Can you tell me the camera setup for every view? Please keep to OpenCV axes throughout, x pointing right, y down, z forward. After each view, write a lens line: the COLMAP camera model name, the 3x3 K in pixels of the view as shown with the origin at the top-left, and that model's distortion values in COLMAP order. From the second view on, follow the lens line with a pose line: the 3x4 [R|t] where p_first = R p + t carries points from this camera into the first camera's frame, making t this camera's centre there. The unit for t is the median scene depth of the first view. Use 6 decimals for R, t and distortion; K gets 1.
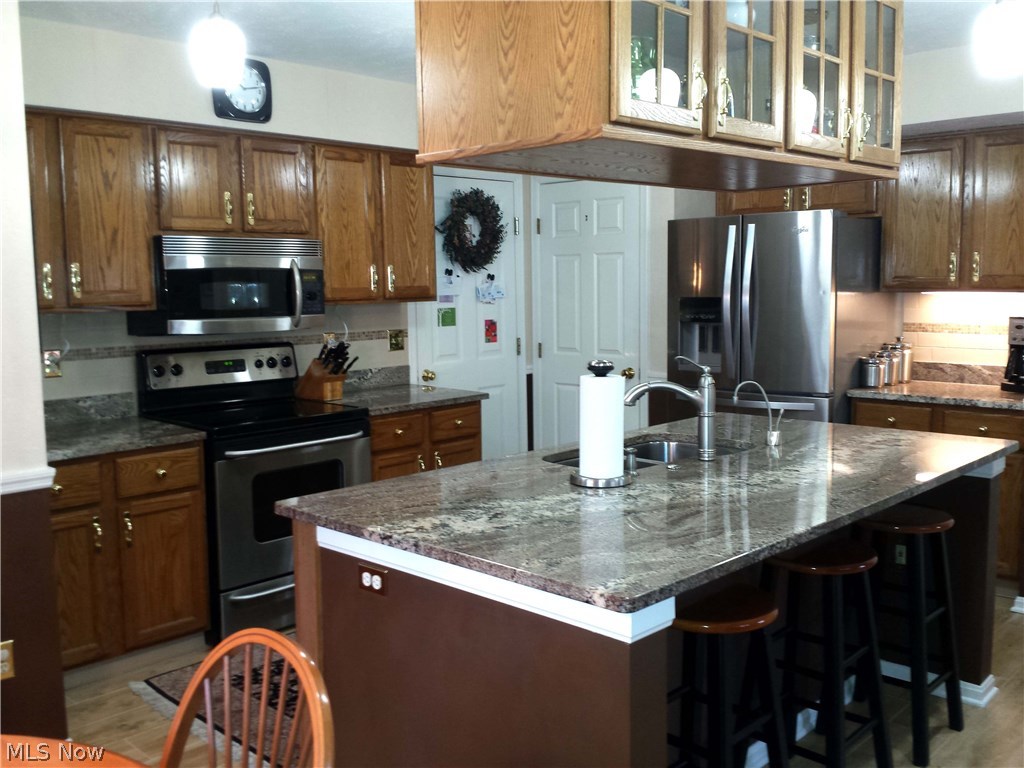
lens RADIAL K [[958.0, 0, 512.0], [0, 958.0, 384.0], [0, 0, 1]] dist [0.155558, -0.398967]
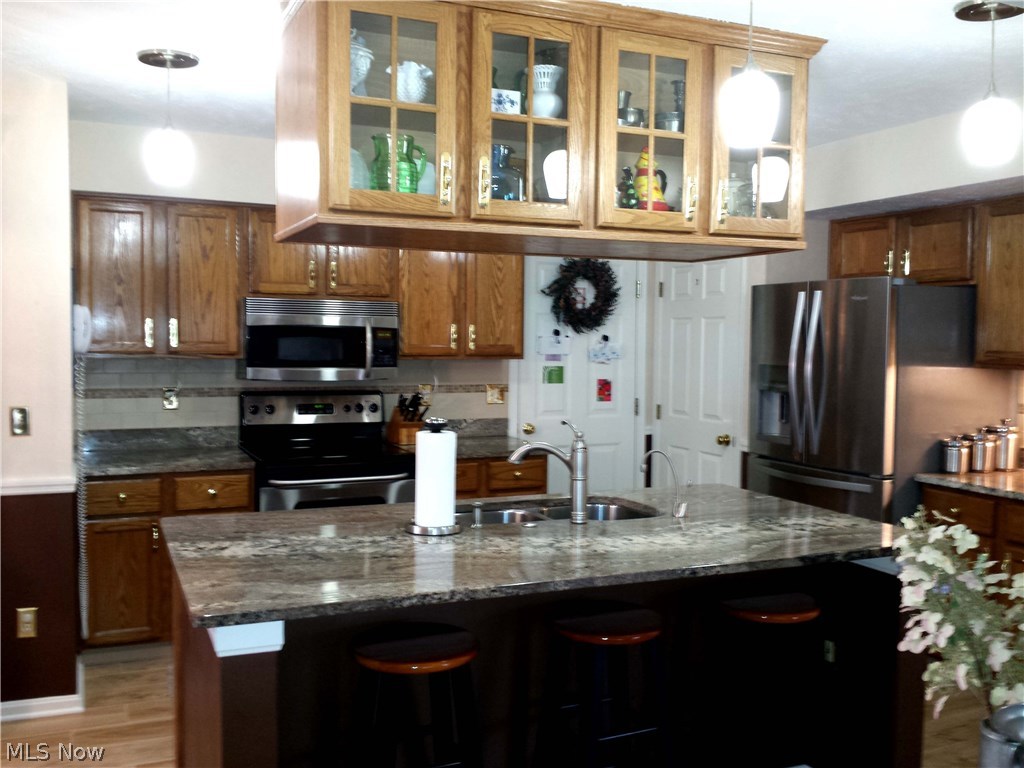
lens RADIAL K [[958.0, 0, 512.0], [0, 958.0, 384.0], [0, 0, 1]] dist [0.155558, -0.398967]
pose [[0.924350, 0.045696, -0.378799, 0.353925], [-0.067343, 0.996755, -0.044087, -0.012498], [0.375555, 0.066261, 0.924428, 0.013181]]
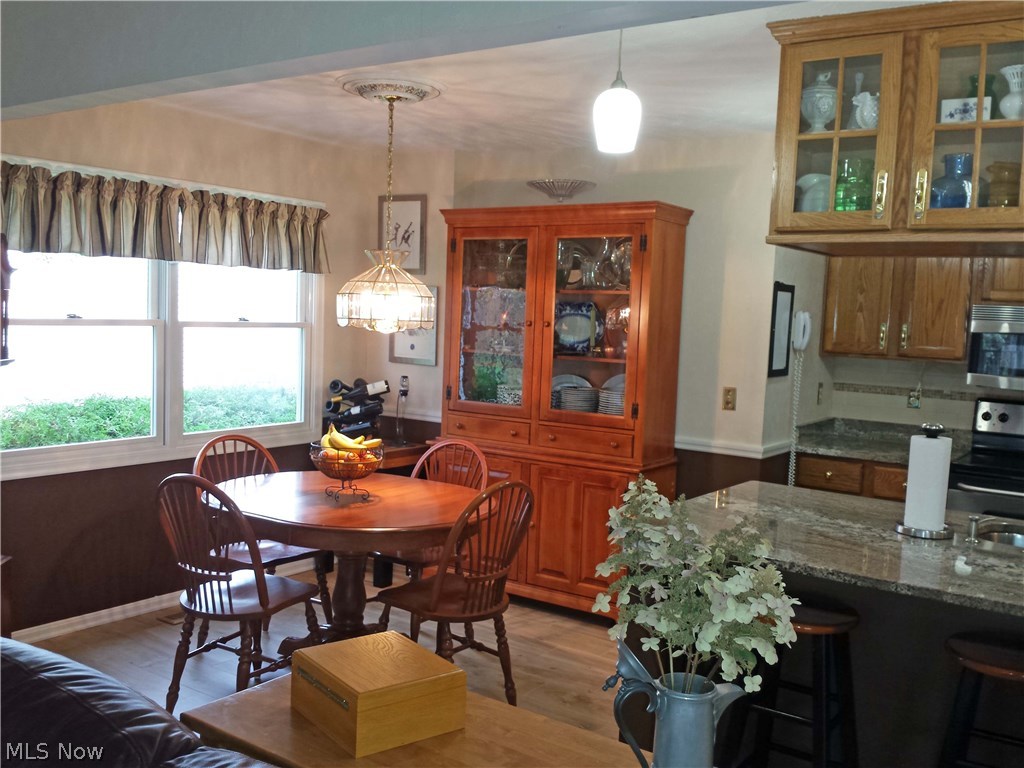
lens RADIAL K [[958.0, 0, 512.0], [0, 958.0, 384.0], [0, 0, 1]] dist [0.155558, -0.398967]
pose [[0.153394, 0.096078, -0.983483, 0.675356], [-0.152839, 0.985592, 0.072446, -0.046270], [0.976274, 0.139201, 0.165868, 0.202740]]
